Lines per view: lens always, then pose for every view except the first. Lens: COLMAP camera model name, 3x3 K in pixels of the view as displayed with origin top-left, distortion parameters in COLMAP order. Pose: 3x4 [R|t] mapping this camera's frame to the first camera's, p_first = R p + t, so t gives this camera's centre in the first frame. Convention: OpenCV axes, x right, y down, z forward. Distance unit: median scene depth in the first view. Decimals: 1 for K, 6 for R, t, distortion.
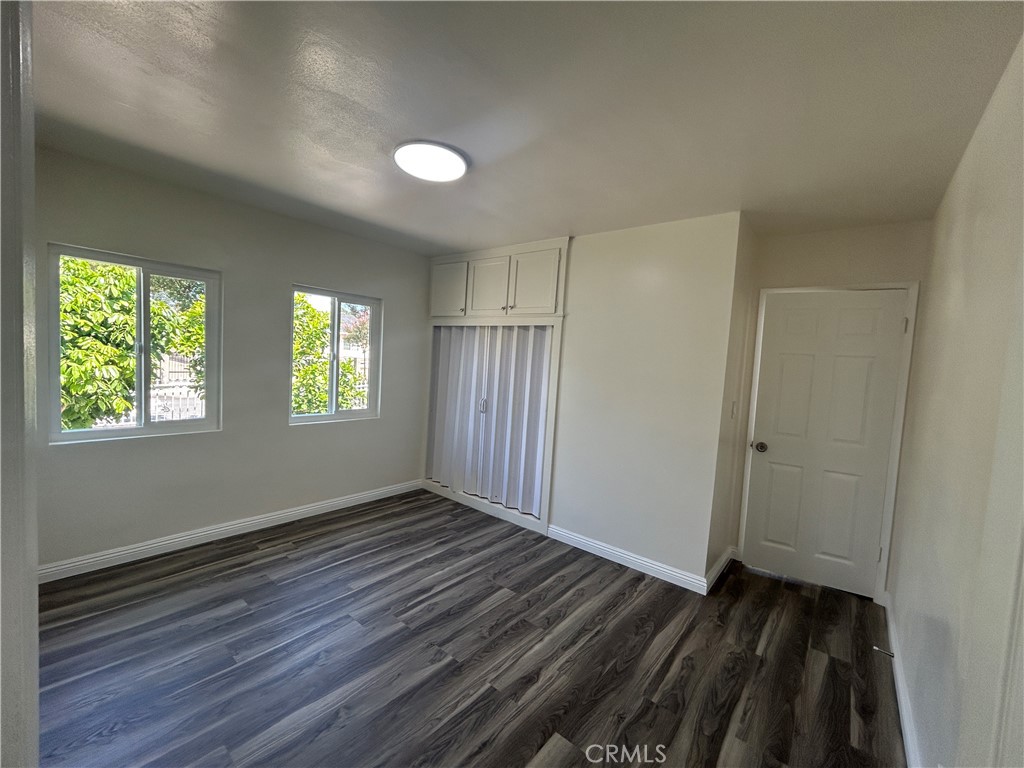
lens RADIAL K [[416.7, 0, 512.5], [0, 416.7, 384.5], [0, 0, 1]] dist [-0.002585, 0.000449]
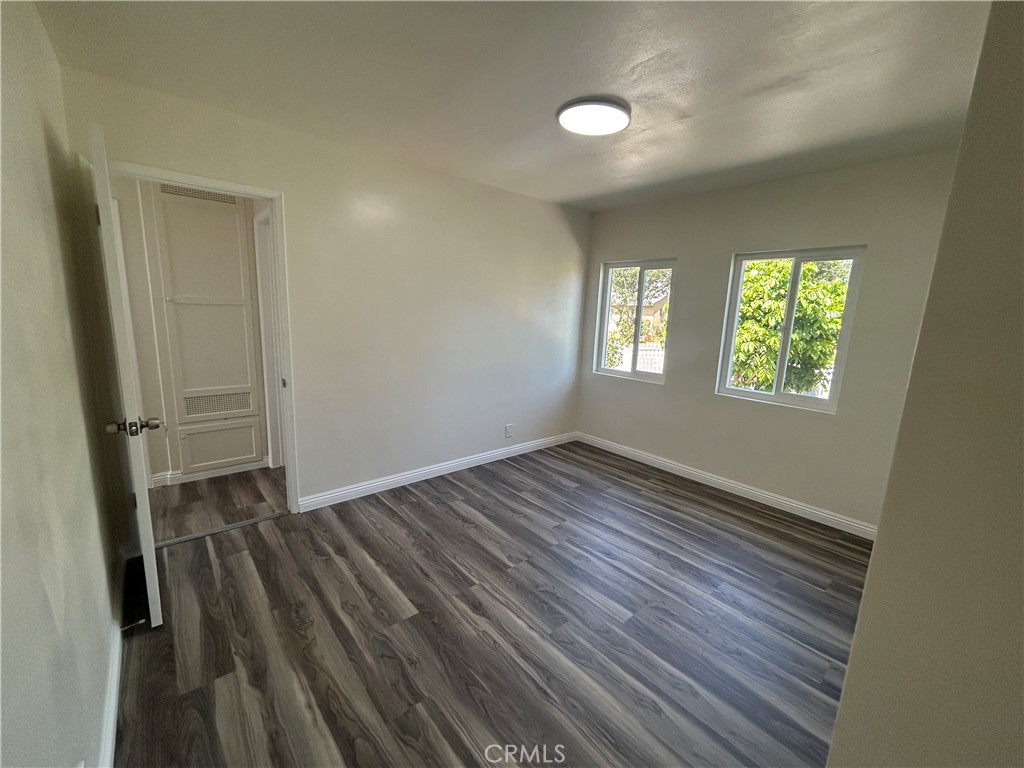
lens RADIAL K [[416.7, 0, 511.9], [0, 416.7, 383.8], [0, 0, 1]] dist [-0.002585, 0.000449]
pose [[-0.167889, 0.111298, -0.979503, 0.765787], [-0.108057, 0.985542, 0.130505, -0.010925], [0.979866, 0.127752, -0.153435, 0.886140]]
